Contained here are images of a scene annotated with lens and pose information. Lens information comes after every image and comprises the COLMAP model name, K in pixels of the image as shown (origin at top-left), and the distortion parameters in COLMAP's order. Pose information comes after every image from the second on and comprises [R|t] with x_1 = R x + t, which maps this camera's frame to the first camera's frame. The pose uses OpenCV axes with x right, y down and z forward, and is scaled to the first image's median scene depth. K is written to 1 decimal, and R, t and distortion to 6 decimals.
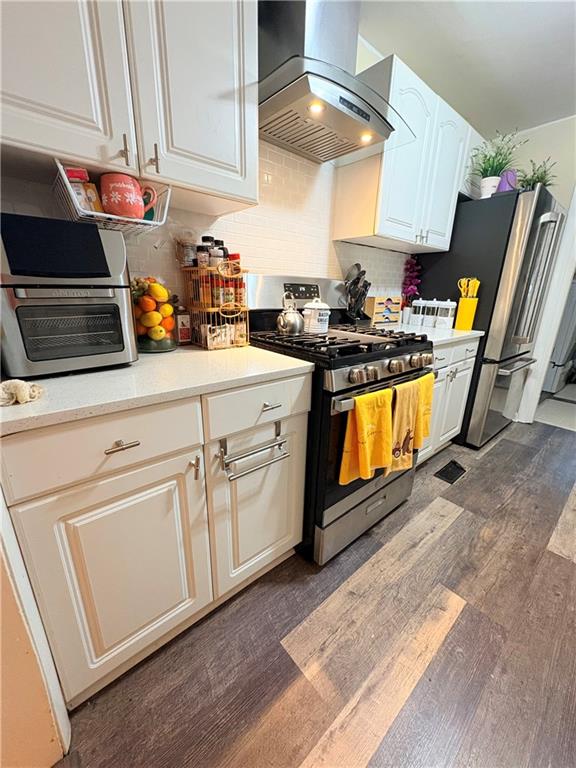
lens RADIAL K [[308.5, 0, 288.0], [0, 308.5, 384.0], [0, 0, 1]] dist [0.000253, 0.000102]
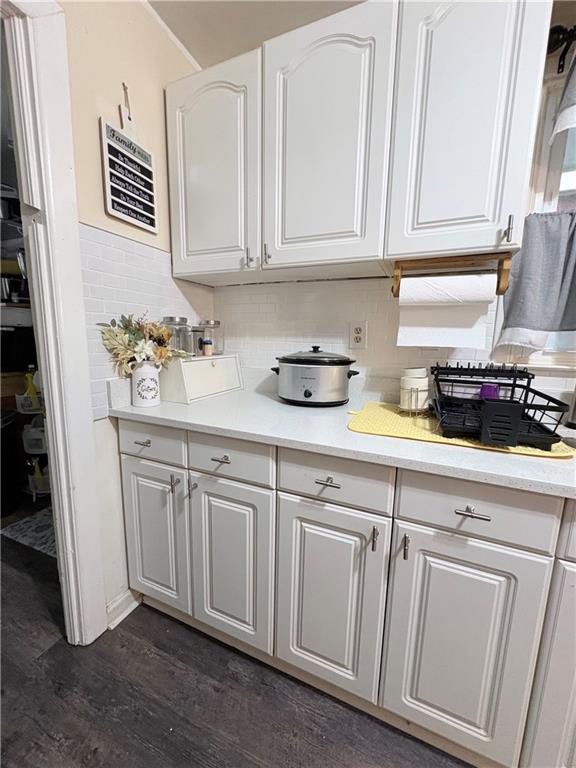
lens RADIAL K [[290.2, 0, 291.1], [0, 290.2, 398.3], [0, 0, 1]] dist [-0.000627, -0.000079]
pose [[0.440322, 0.144129, -0.886196, 0.302259], [-0.288184, 0.957493, 0.012535, -0.071270], [0.850333, 0.249869, 0.463141, 0.255217]]
